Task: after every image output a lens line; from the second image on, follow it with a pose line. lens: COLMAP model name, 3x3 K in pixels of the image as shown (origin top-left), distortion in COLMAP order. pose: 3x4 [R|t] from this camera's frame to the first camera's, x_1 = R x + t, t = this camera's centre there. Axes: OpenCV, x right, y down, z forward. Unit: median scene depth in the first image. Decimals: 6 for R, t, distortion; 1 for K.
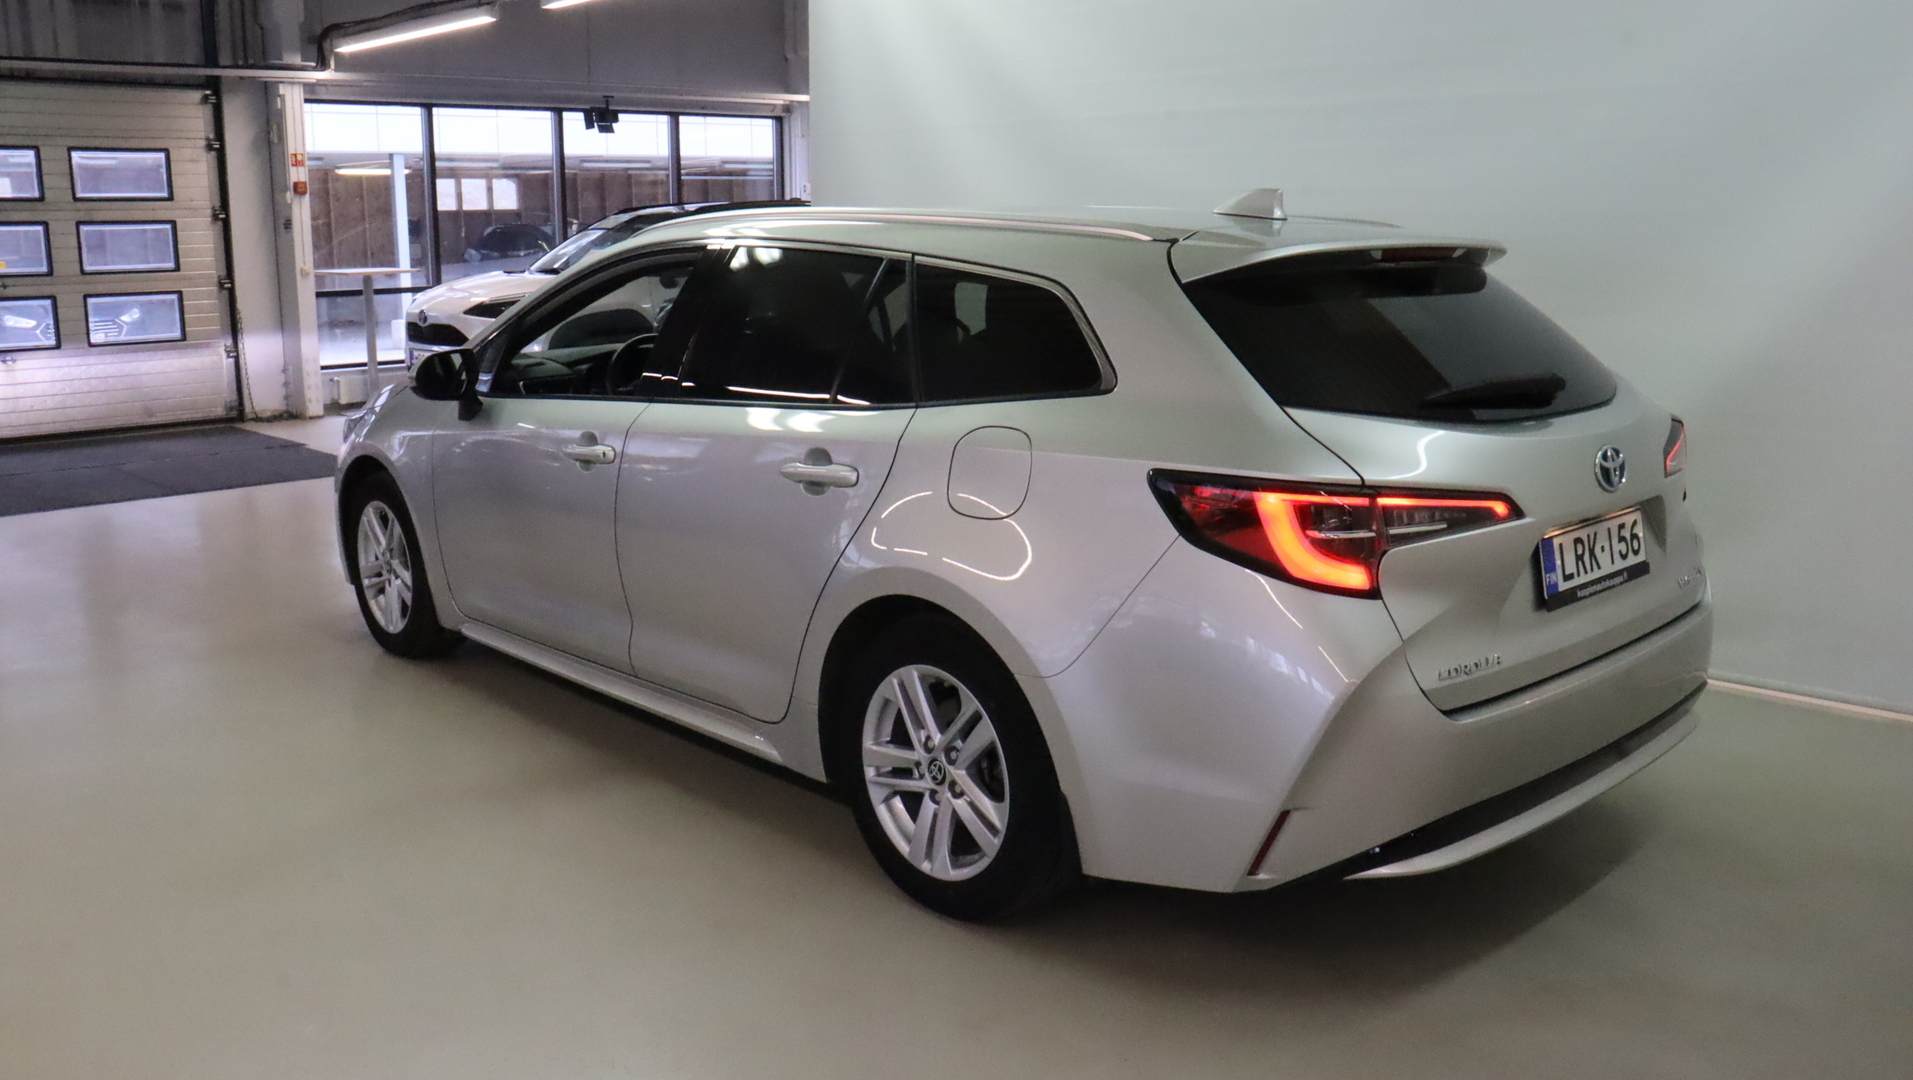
lens RADIAL K [[1556.4, 0, 965.9], [0, 1556.4, 510.6], [0, 0, 1]] dist [-0.177514, 0.178745]
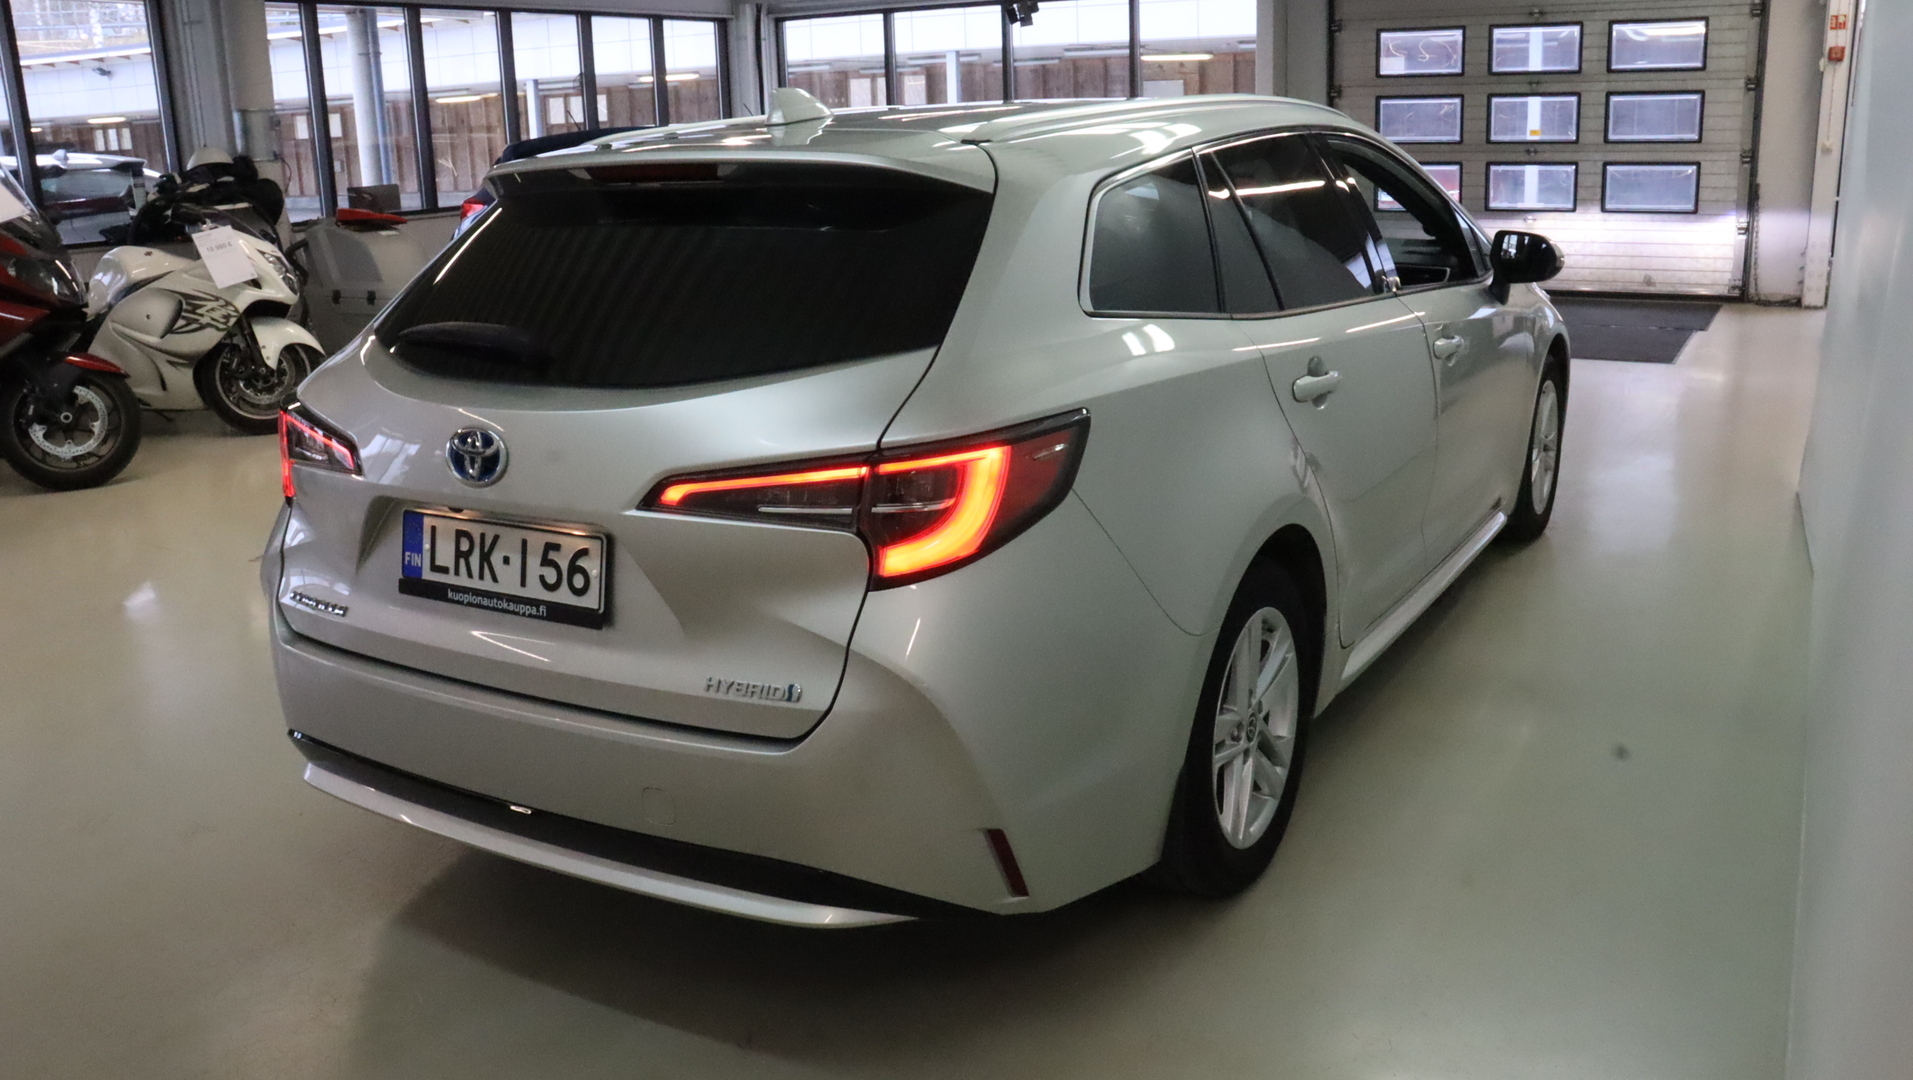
lens RADIAL K [[1556.4, 0, 965.9], [0, 1556.4, 510.6], [0, 0, 1]] dist [-0.177514, 0.178745]
pose [[0.304301, 0.232198, -0.923843, 0.381117], [-0.146674, 0.969692, 0.195409, -0.059192], [0.941216, 0.076040, 0.329136, 0.300824]]
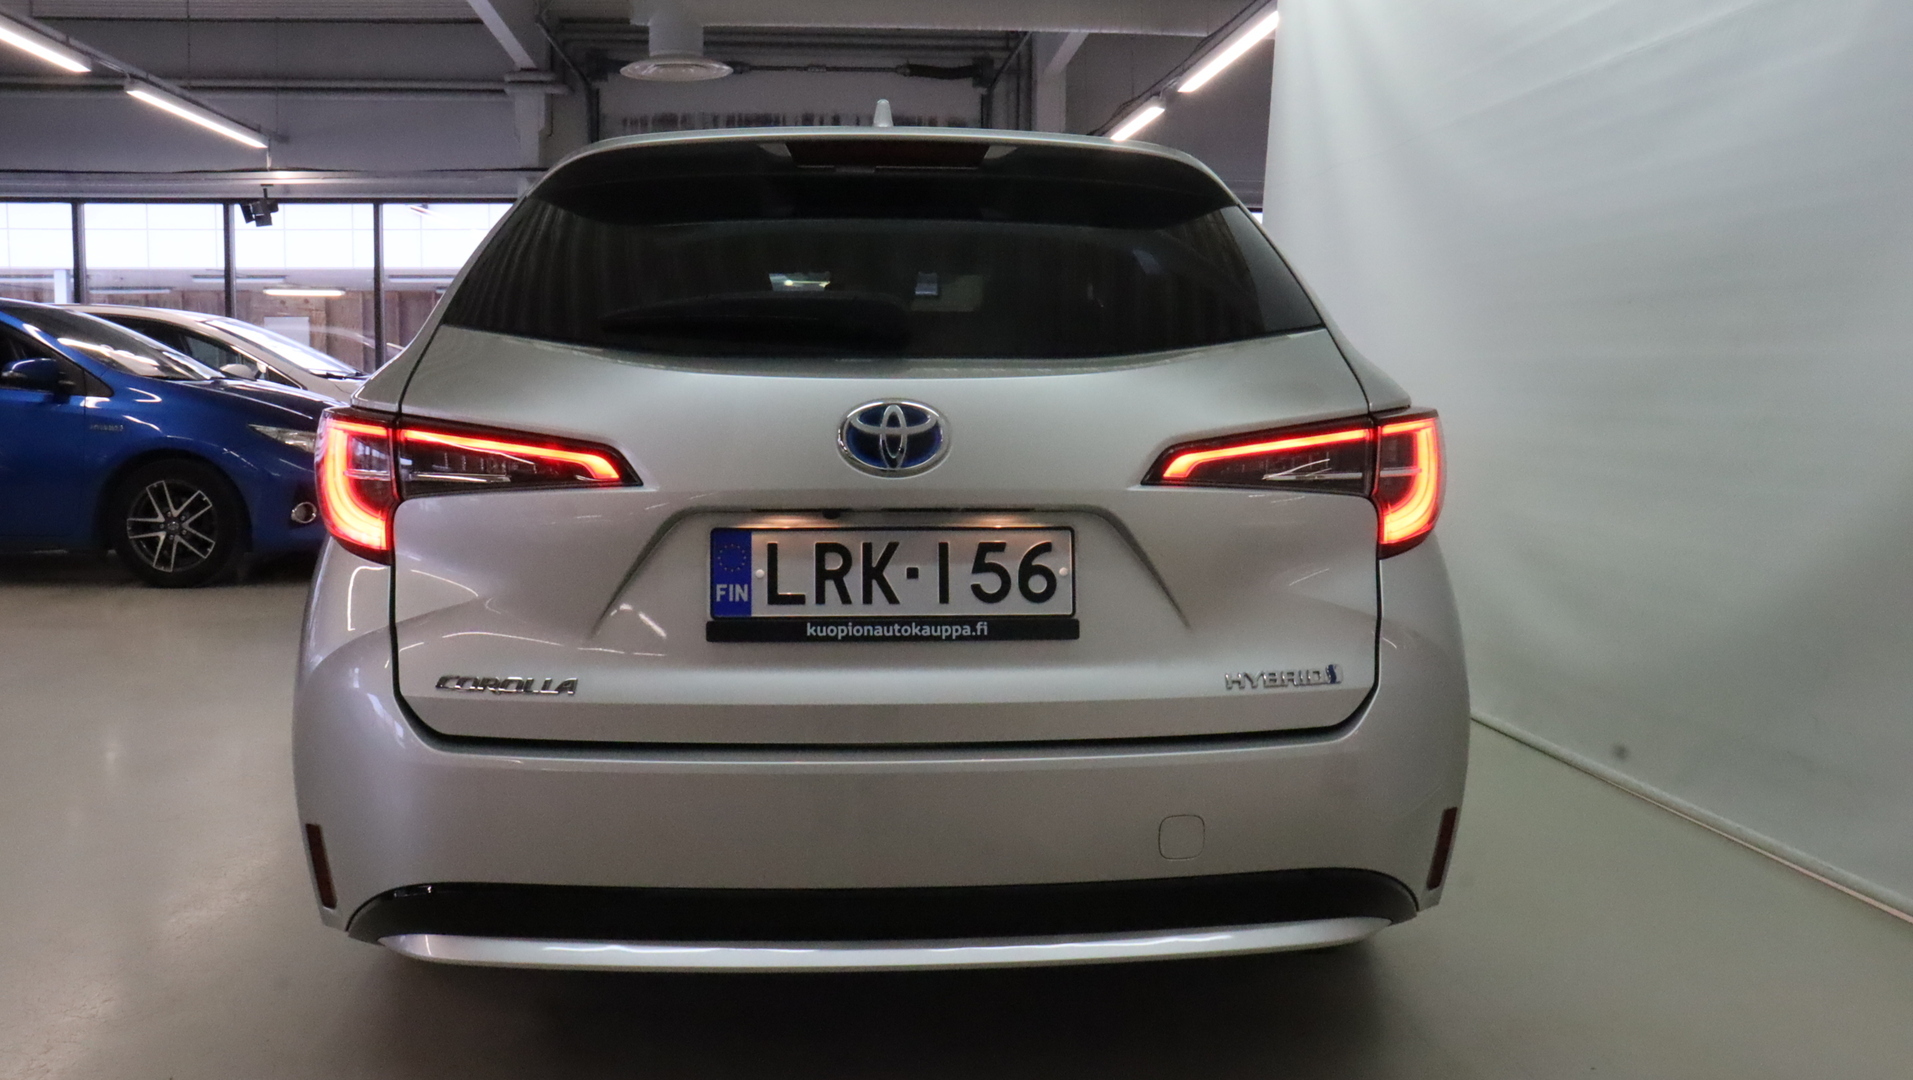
lens RADIAL K [[1556.4, 0, 965.9], [0, 1556.4, 510.6], [0, 0, 1]] dist [-0.177514, 0.178745]
pose [[0.783571, 0.068607, -0.617503, 0.258056], [-0.126930, 0.990599, -0.051008, 0.009228], [0.608198, 0.118348, 0.784913, 0.161417]]
